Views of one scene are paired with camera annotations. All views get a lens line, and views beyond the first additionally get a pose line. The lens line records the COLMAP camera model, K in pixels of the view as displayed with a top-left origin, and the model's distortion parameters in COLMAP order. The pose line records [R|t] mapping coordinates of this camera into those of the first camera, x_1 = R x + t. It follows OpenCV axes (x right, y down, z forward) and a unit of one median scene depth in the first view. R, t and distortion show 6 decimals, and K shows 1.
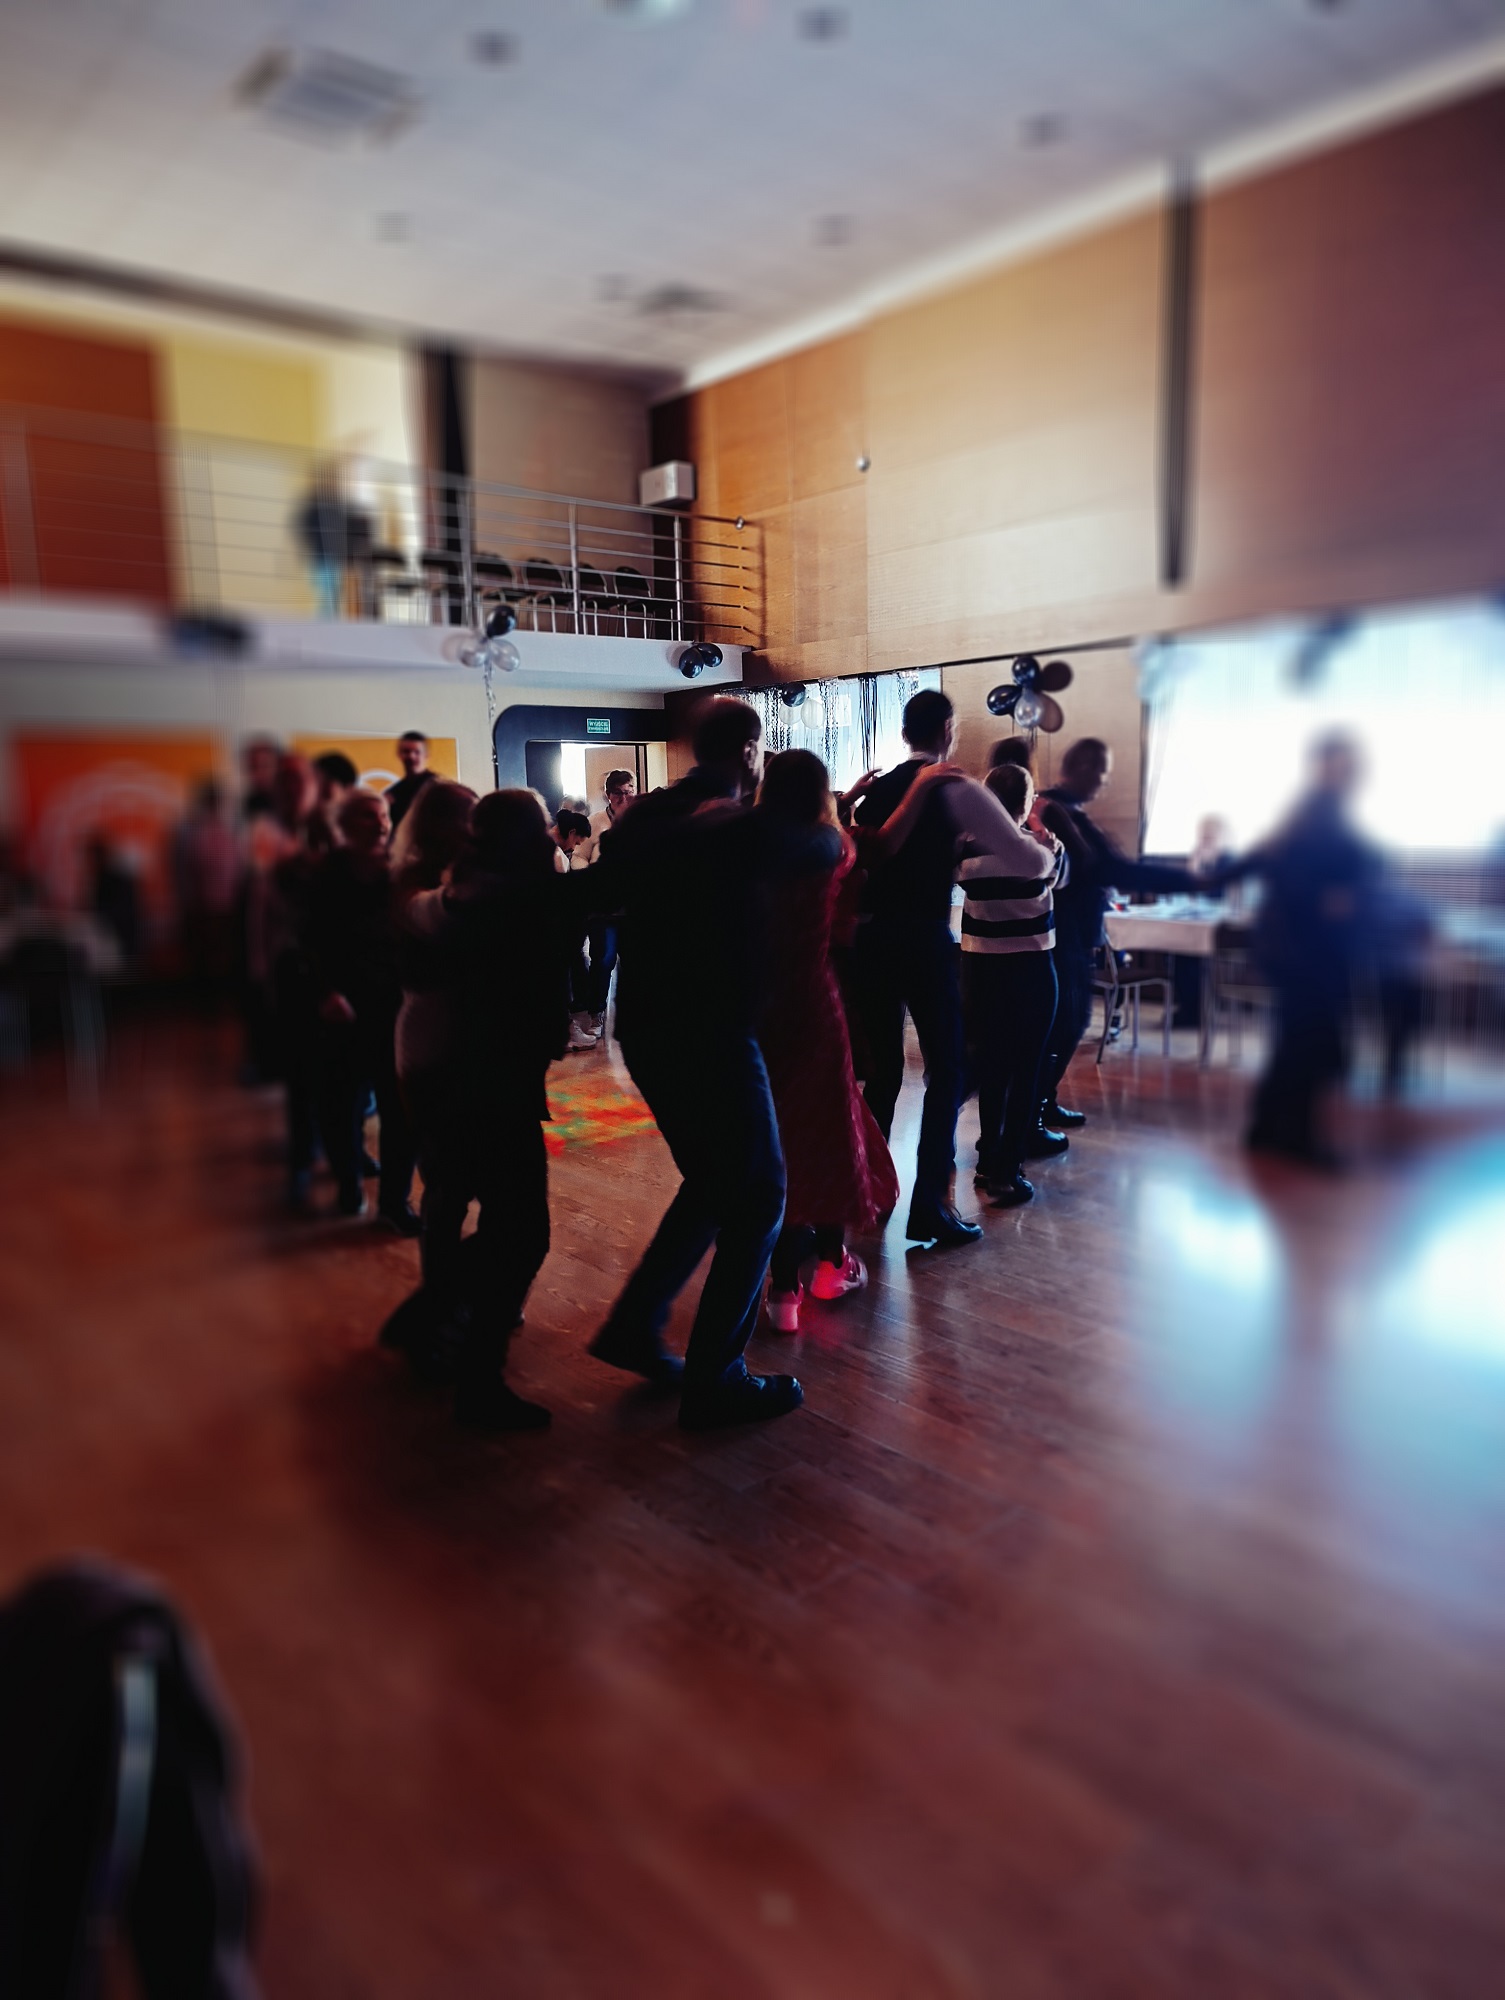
lens RADIAL K [[1367.5, 0, 780.9], [0, 1367.5, 1003.9], [0, 0, 1]] dist [0.053141, -0.045004]
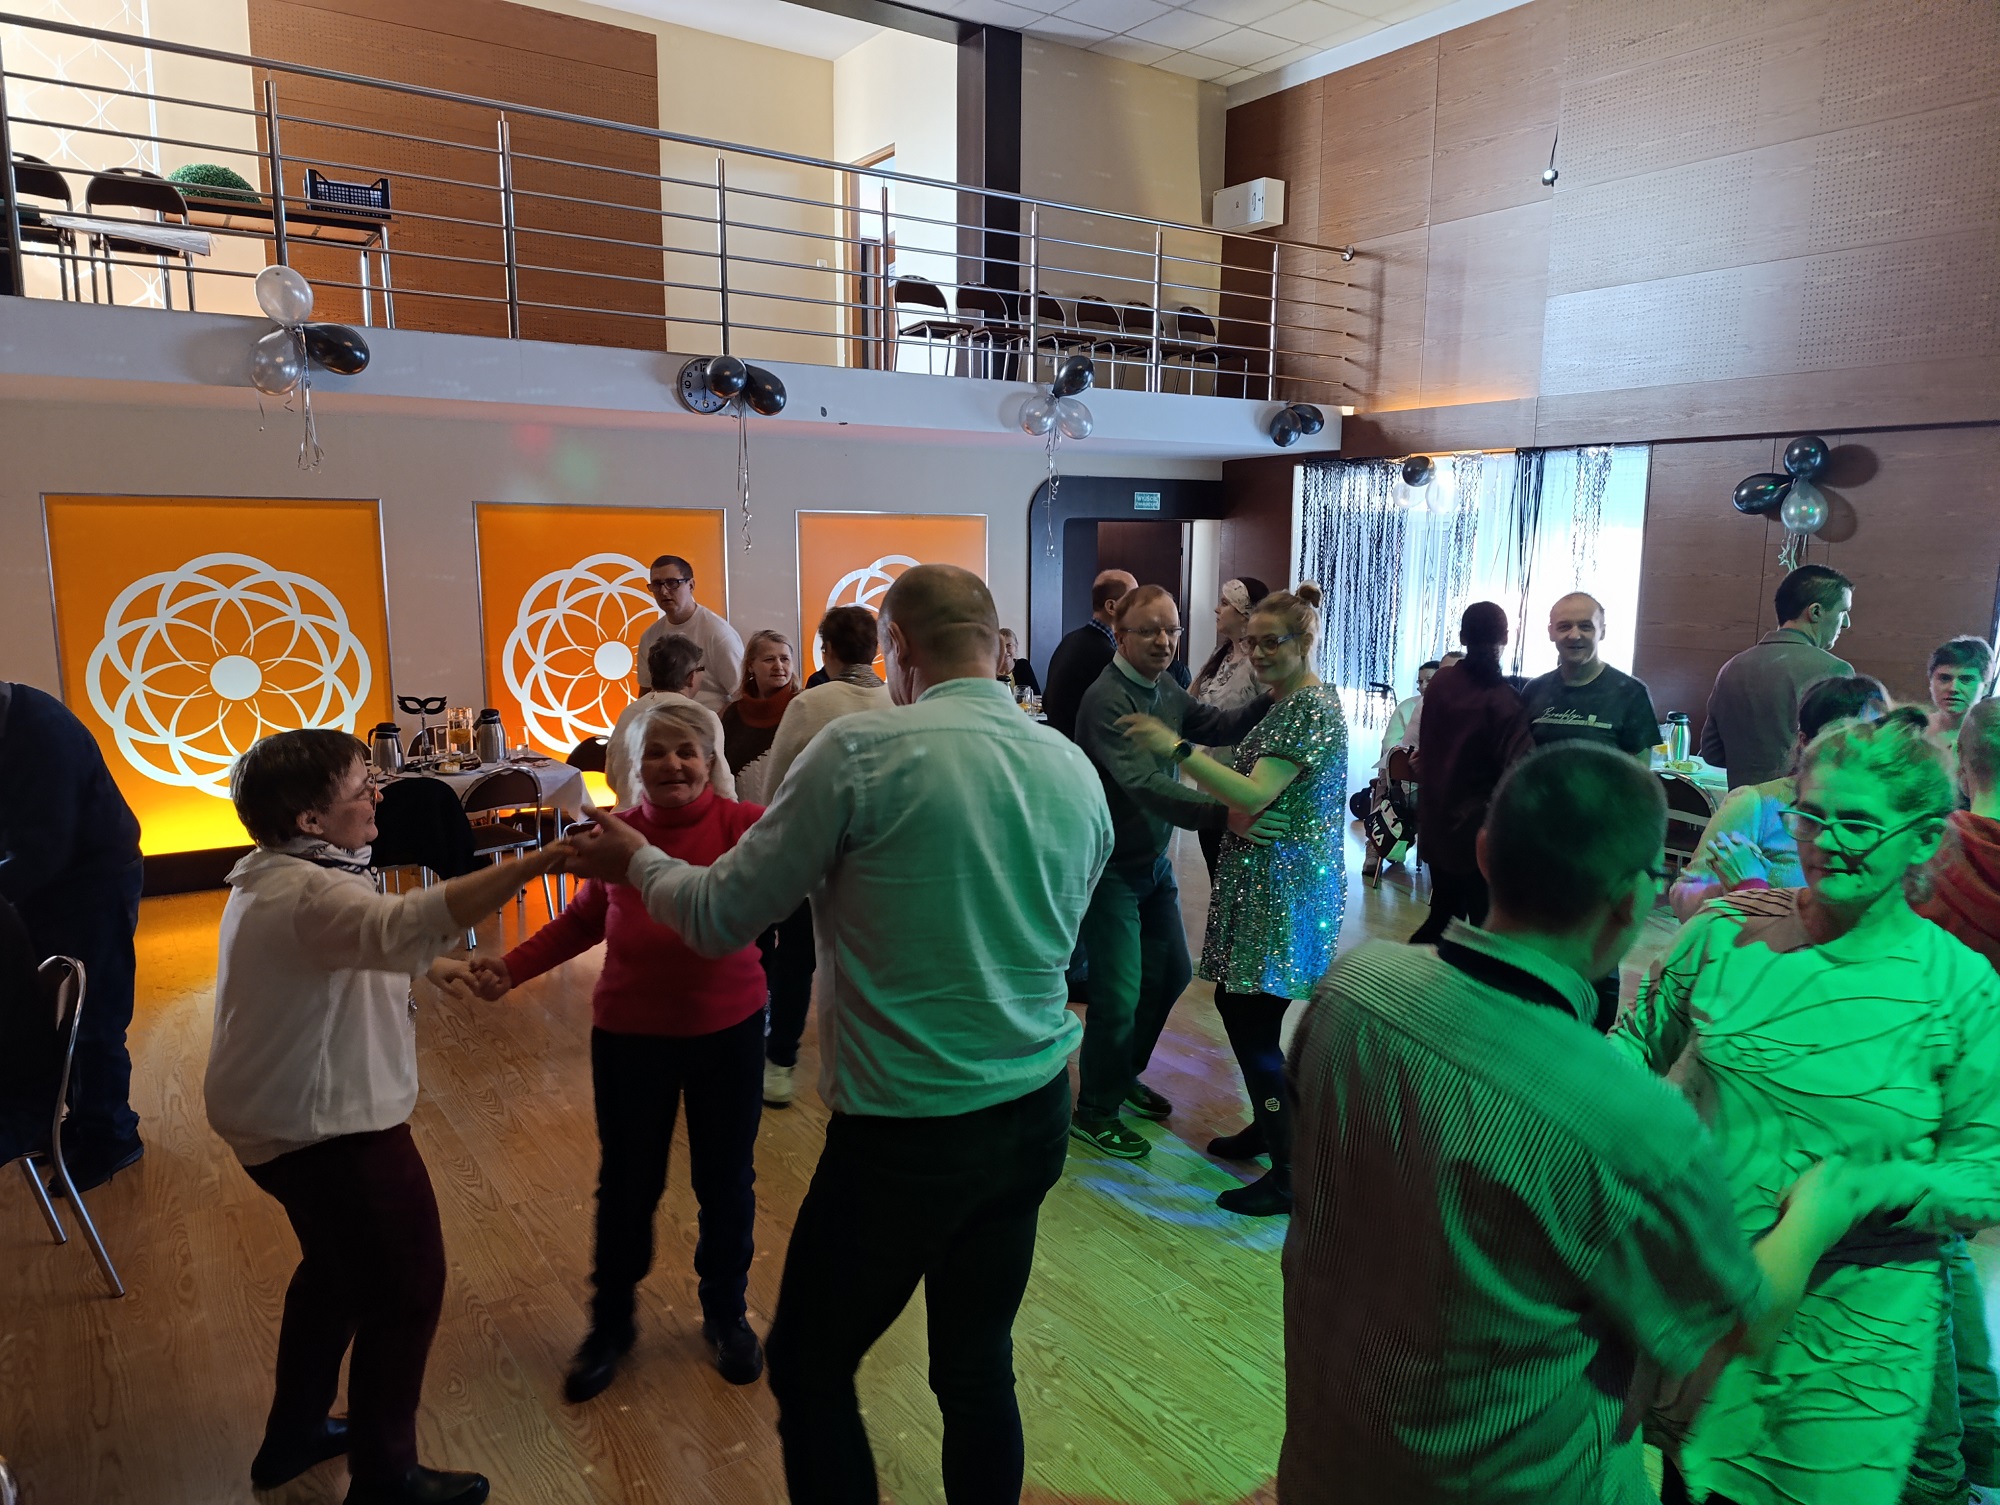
lens RADIAL K [[1375.1, 0, 1010.4], [0, 1375.1, 748.6], [0, 0, 1]] dist [0.043286, -0.042802]
pose [[0.992989, 0.047273, -0.108342, -0.129824], [-0.046759, 0.998880, 0.007277, -0.062606], [0.108565, -0.002160, 0.994087, 0.189687]]
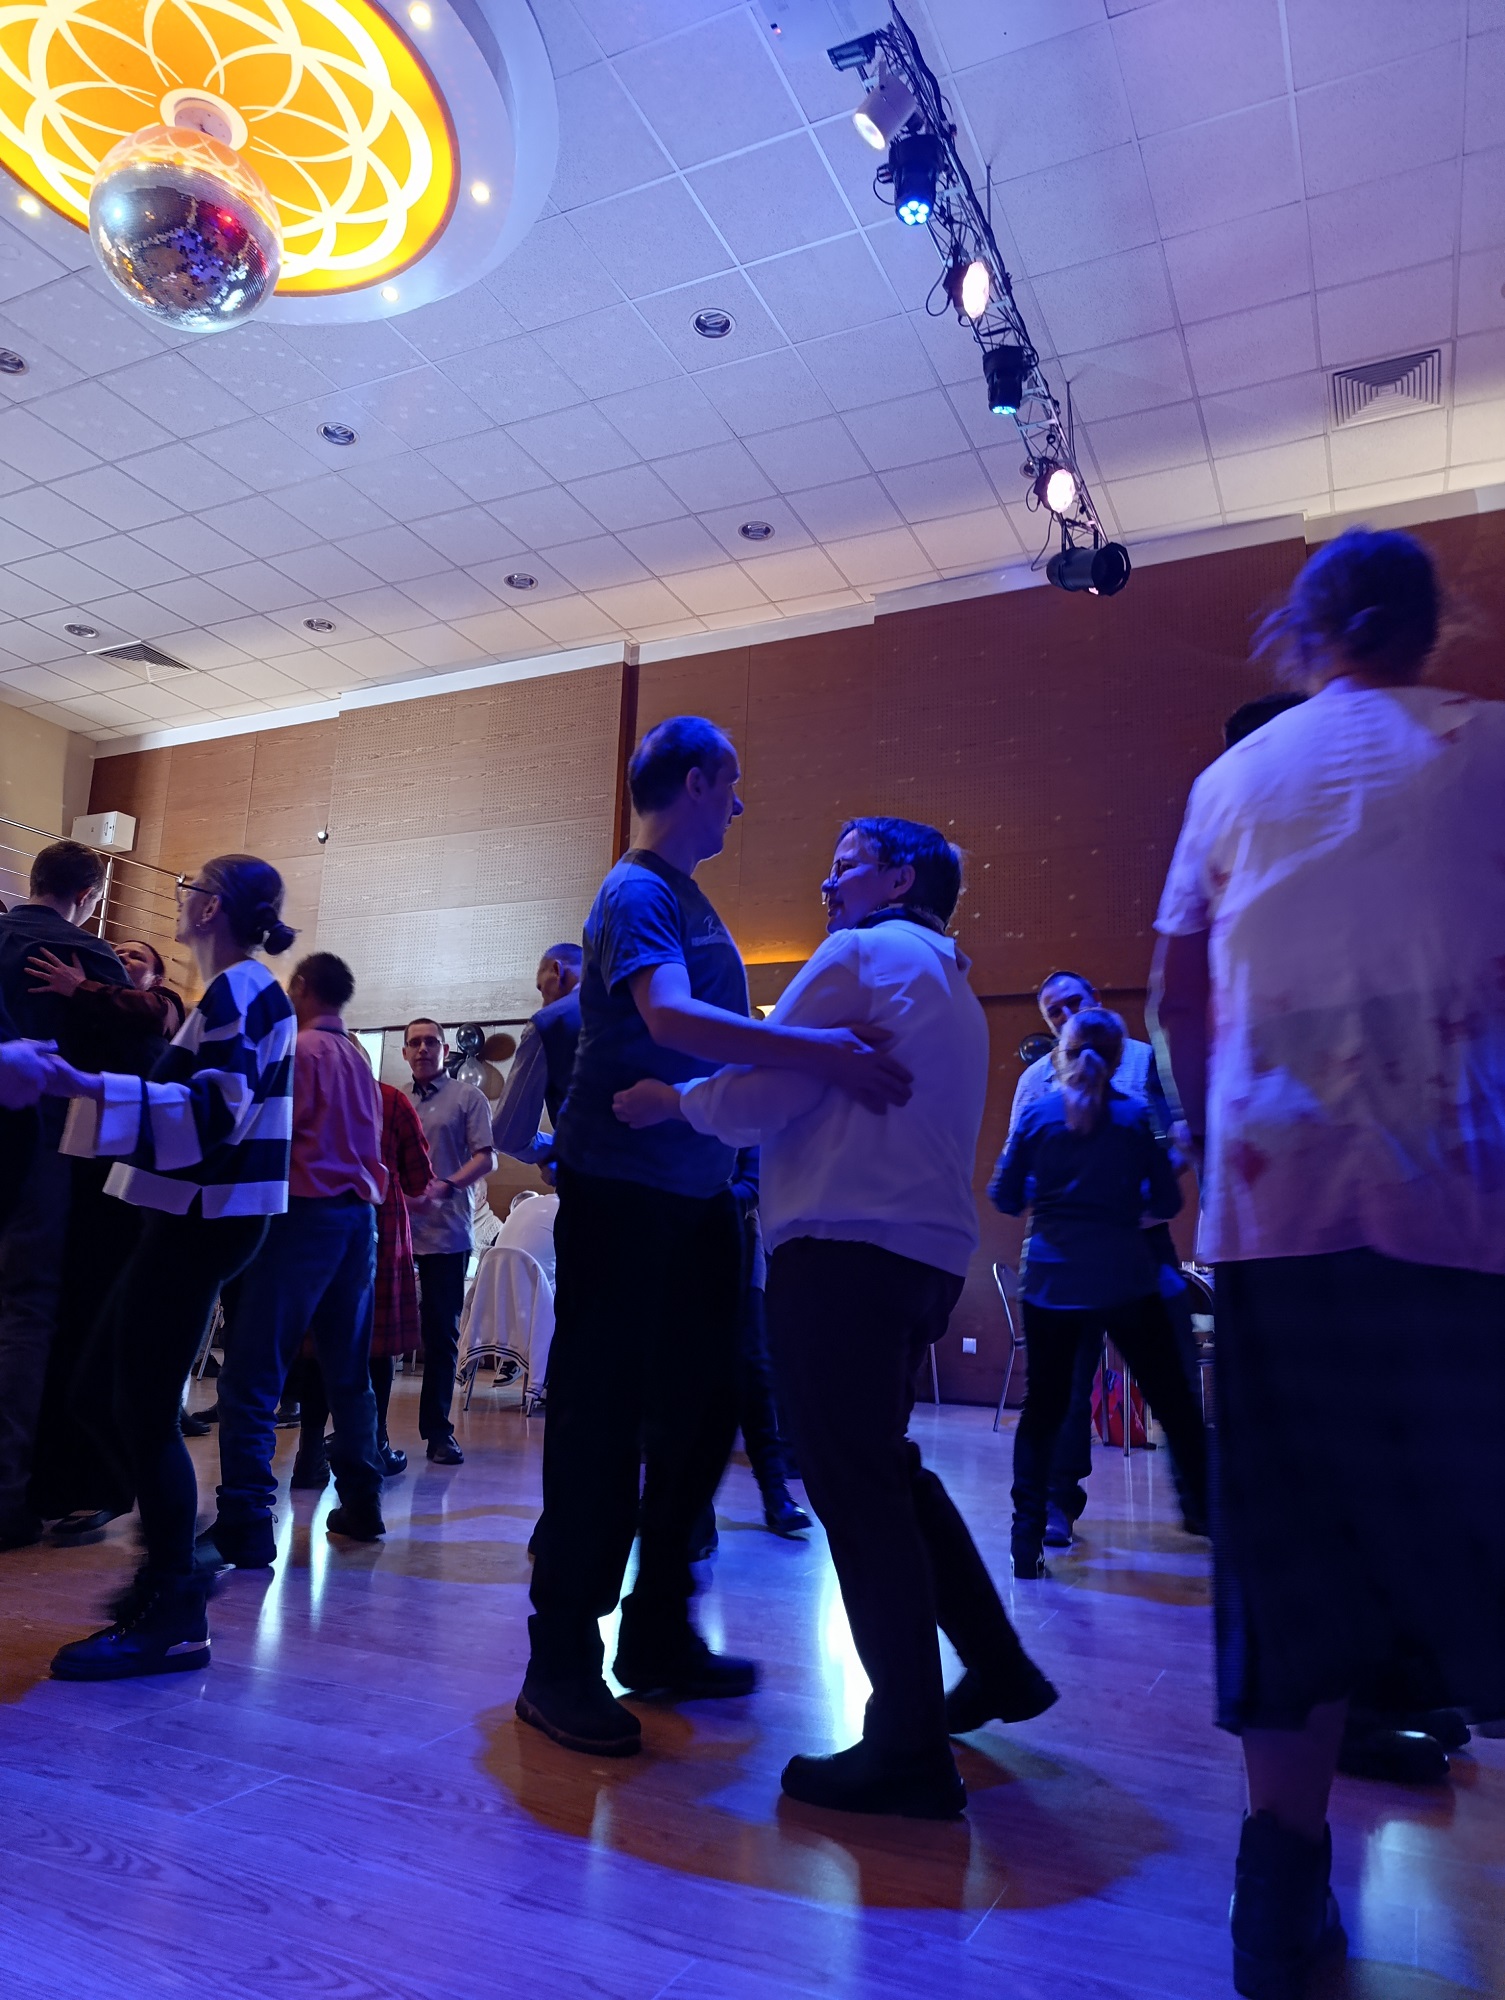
lens RADIAL K [[1369.2, 0, 756.2], [0, 1369.2, 986.6], [0, 0, 1]] dist [0.042996, -0.046429]
pose [[0.917464, 0.136740, 0.373581, -0.010645], [-0.000822, 0.939721, -0.341942, 0.057883], [-0.397818, 0.313412, 0.862272, 0.024510]]
